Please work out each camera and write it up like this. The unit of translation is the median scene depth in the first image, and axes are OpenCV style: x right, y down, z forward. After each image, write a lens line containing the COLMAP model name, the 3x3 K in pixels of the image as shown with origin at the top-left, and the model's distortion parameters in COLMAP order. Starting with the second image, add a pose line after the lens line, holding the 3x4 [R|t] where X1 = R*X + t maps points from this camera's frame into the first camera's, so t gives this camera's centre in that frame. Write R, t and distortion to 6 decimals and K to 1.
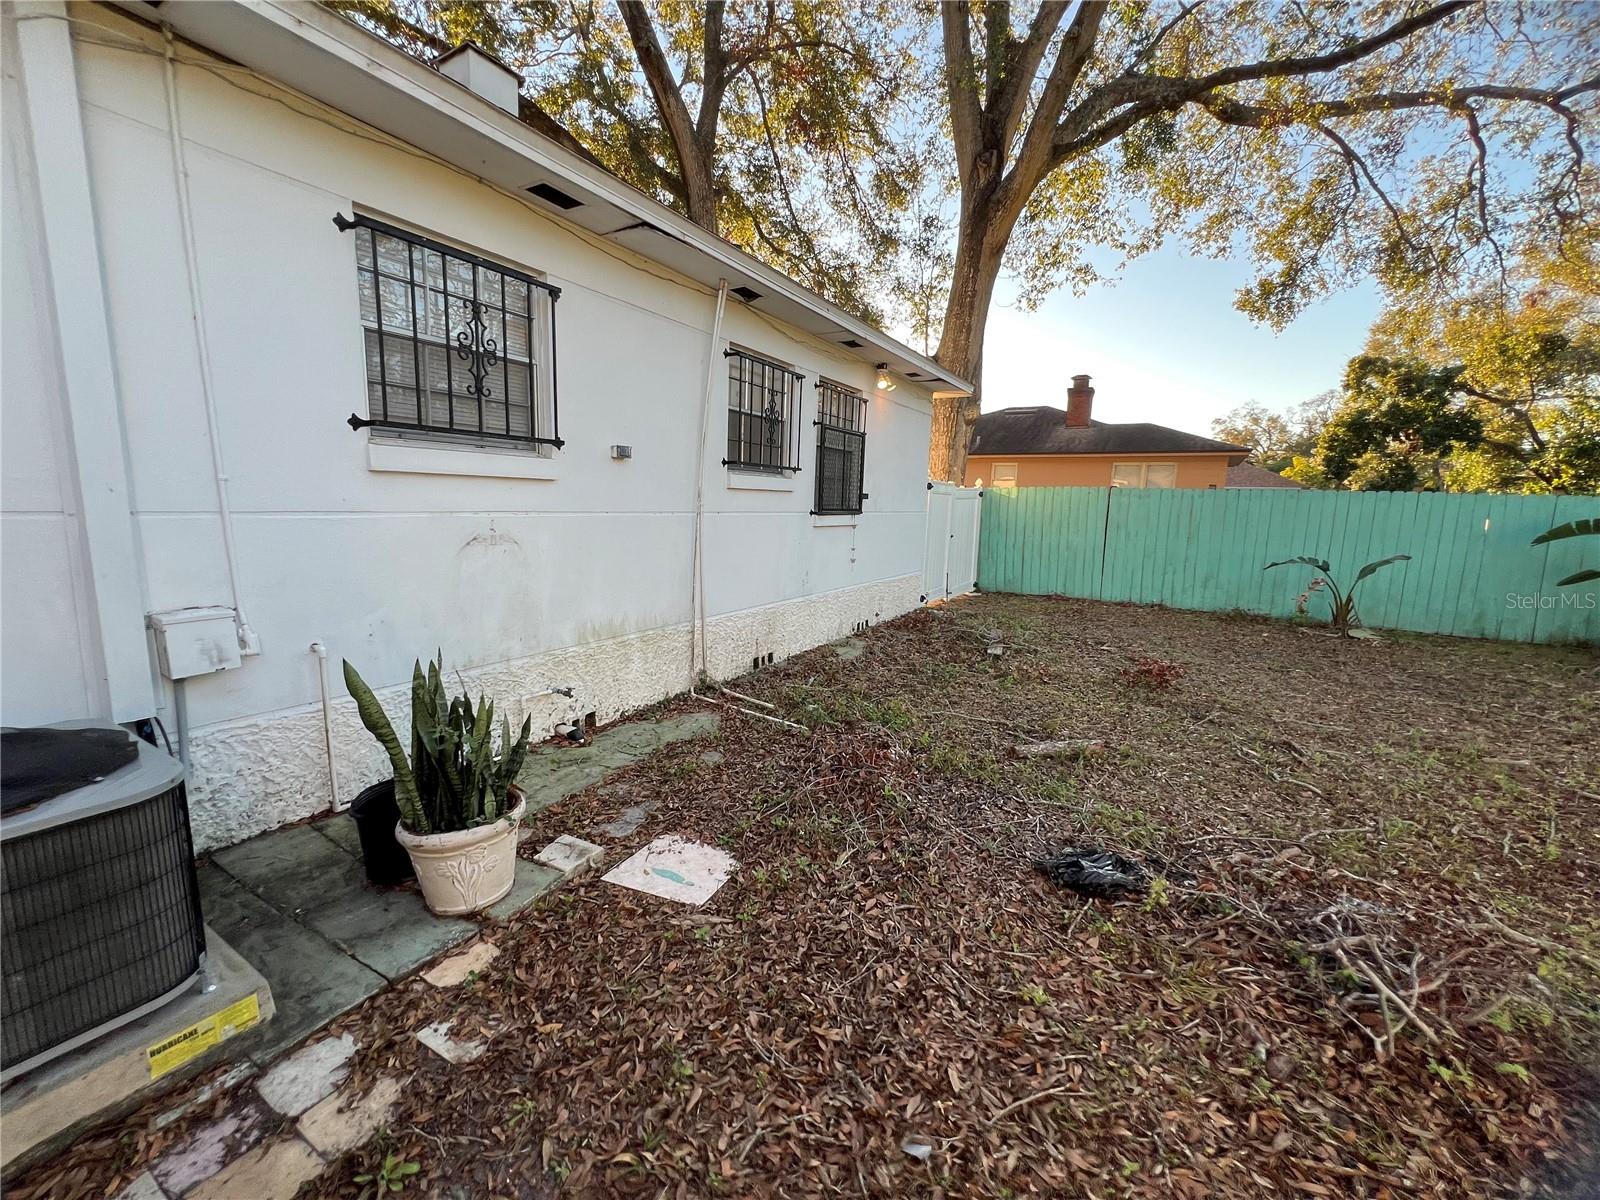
lens RADIAL K [[638.6, 0, 802.1], [0, 638.6, 602.6], [0, 0, 1]] dist [-0.000404, -0.000083]
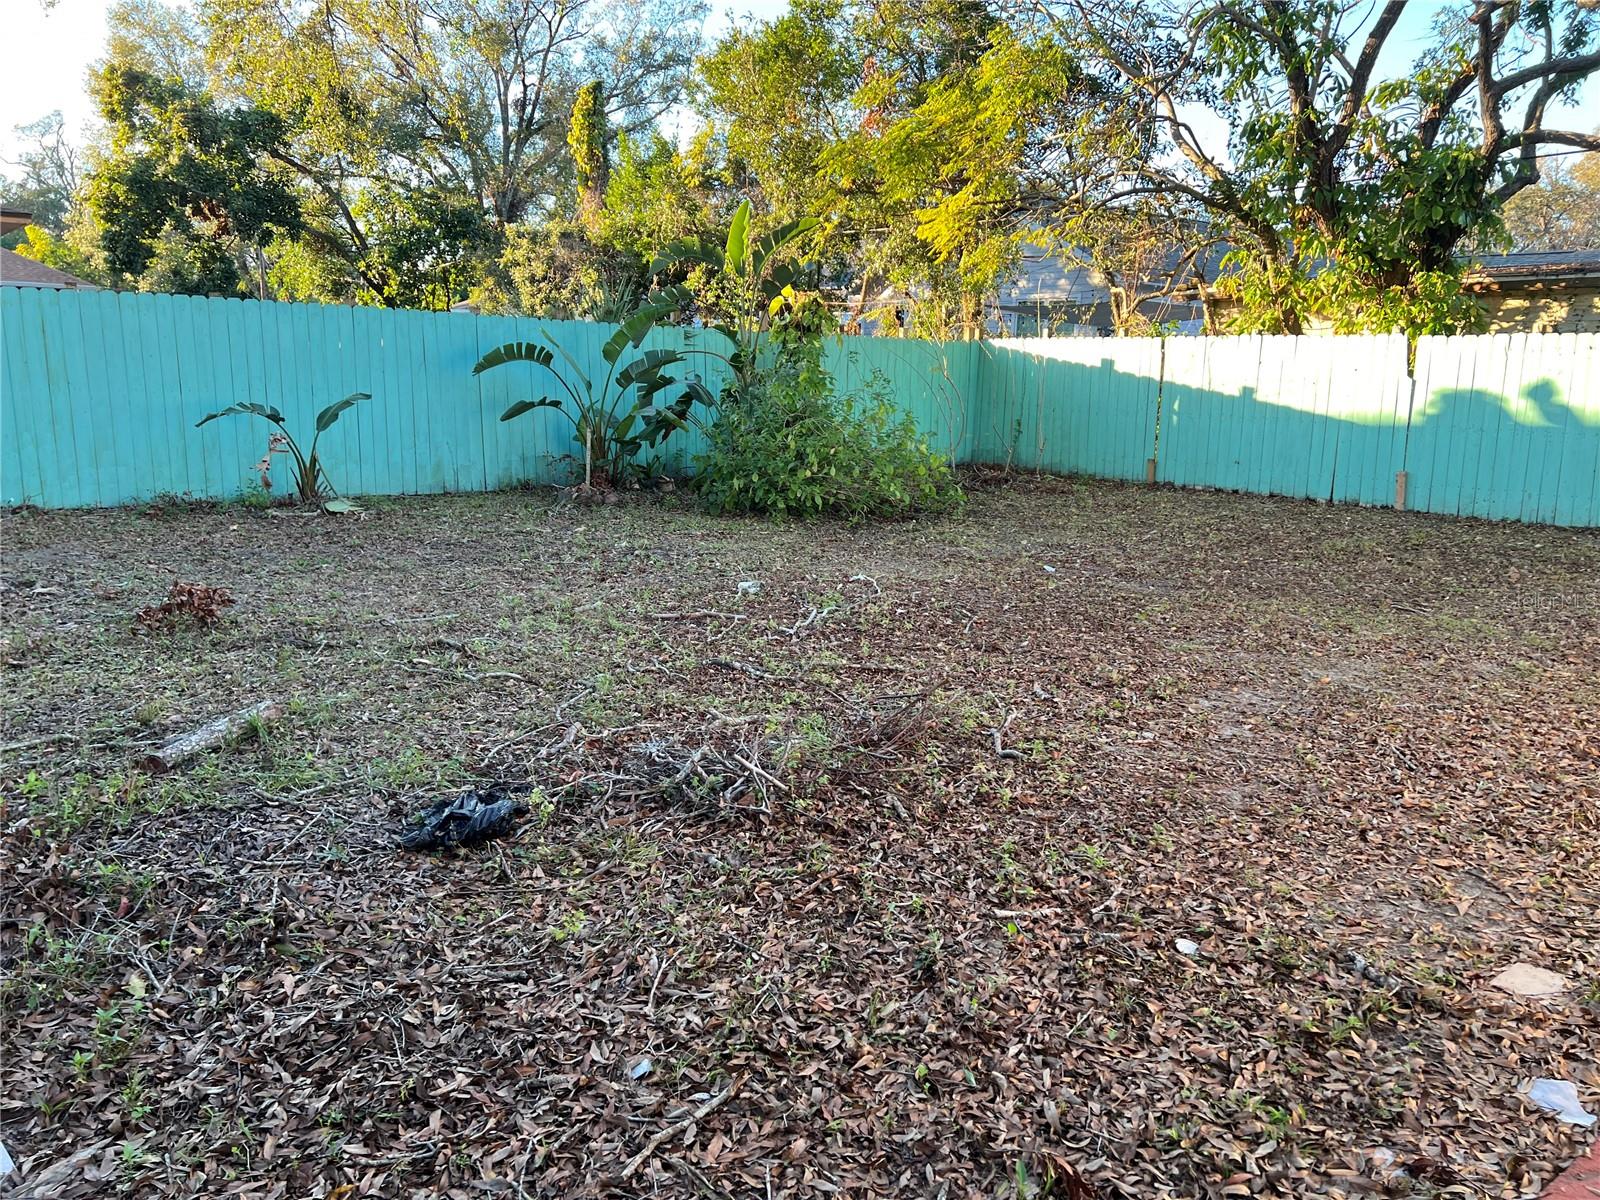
lens RADIAL K [[1196.8, 0, 812.7], [0, 1196.8, 602.1], [0, 0, 1]] dist [0.061567, -0.064270]
pose [[0.348784, -0.204454, 0.914630, -0.175249], [0.128418, 0.977135, 0.169455, -0.006957], [-0.928363, 0.058352, 0.367065, 0.016530]]
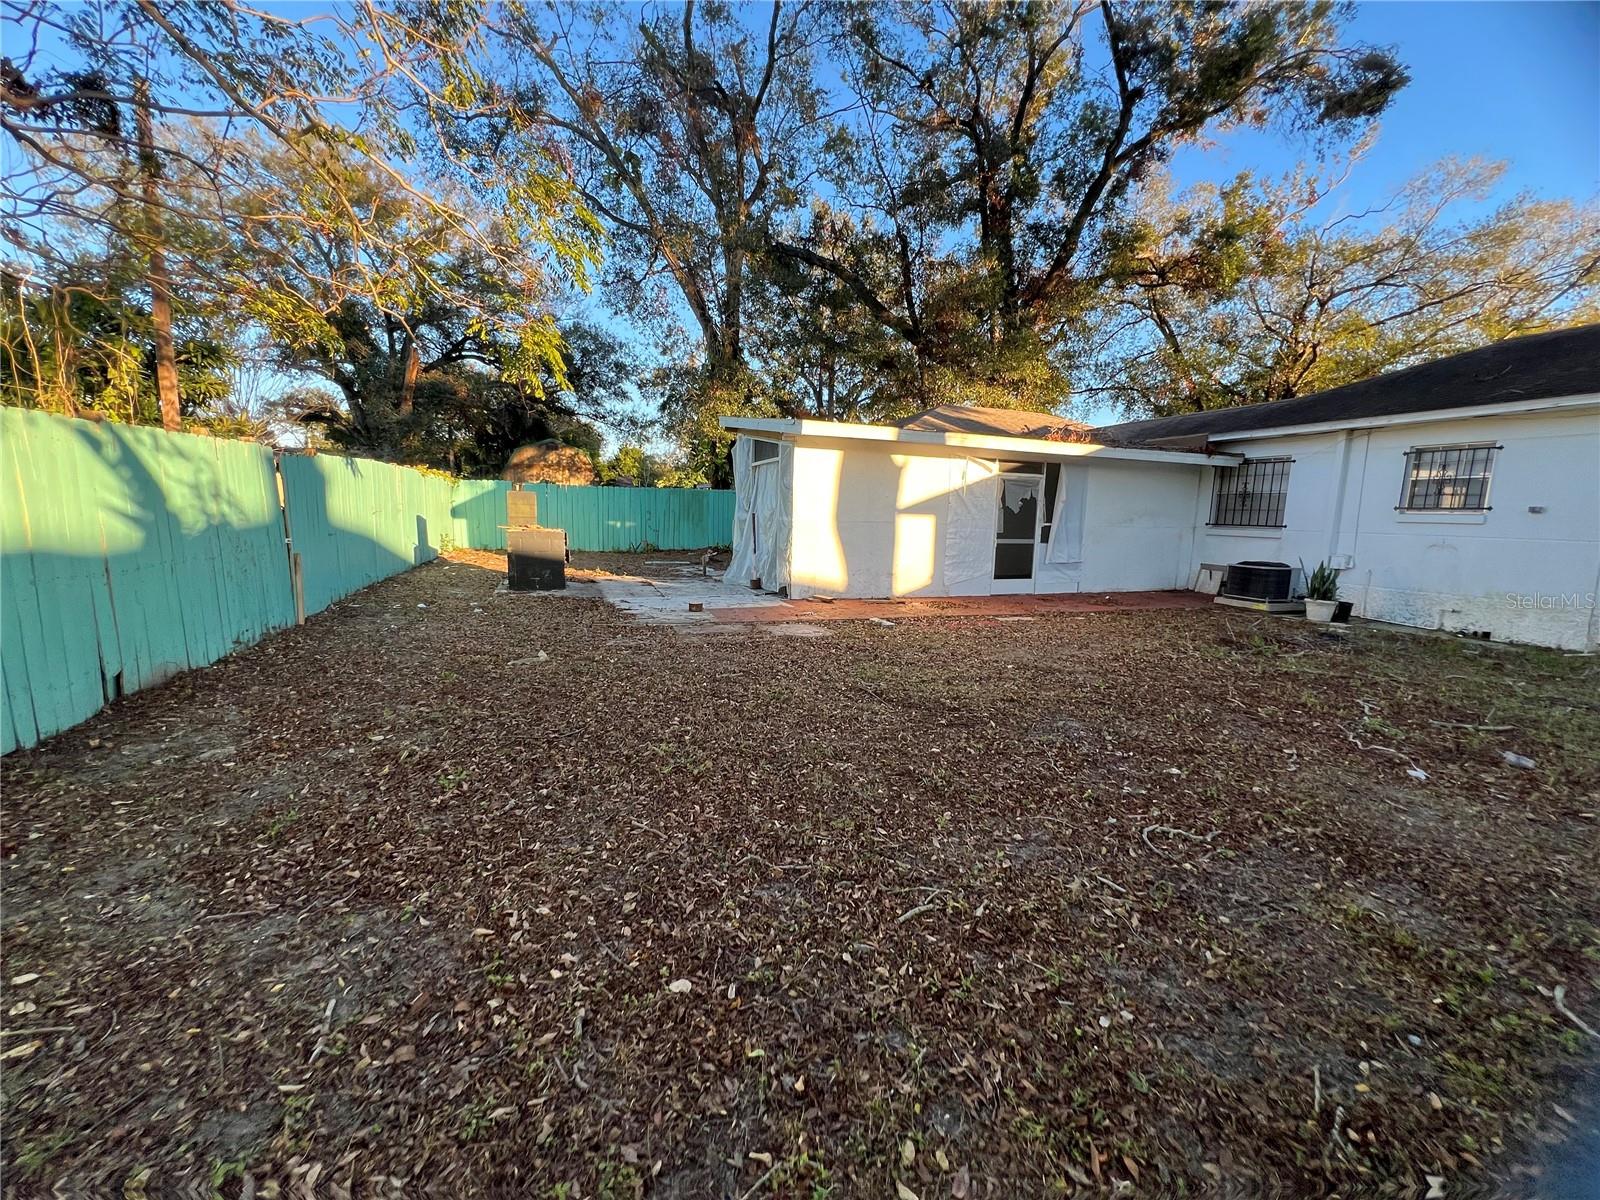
lens RADIAL K [[638.6, 0, 802.1], [0, 638.6, 602.6], [0, 0, 1]] dist [-0.000404, -0.000083]
pose [[-0.630640, 0.076389, -0.772307, 1.218596], [-0.154067, 0.963015, 0.221057, -0.017650], [0.760629, 0.258395, -0.595546, 0.221061]]
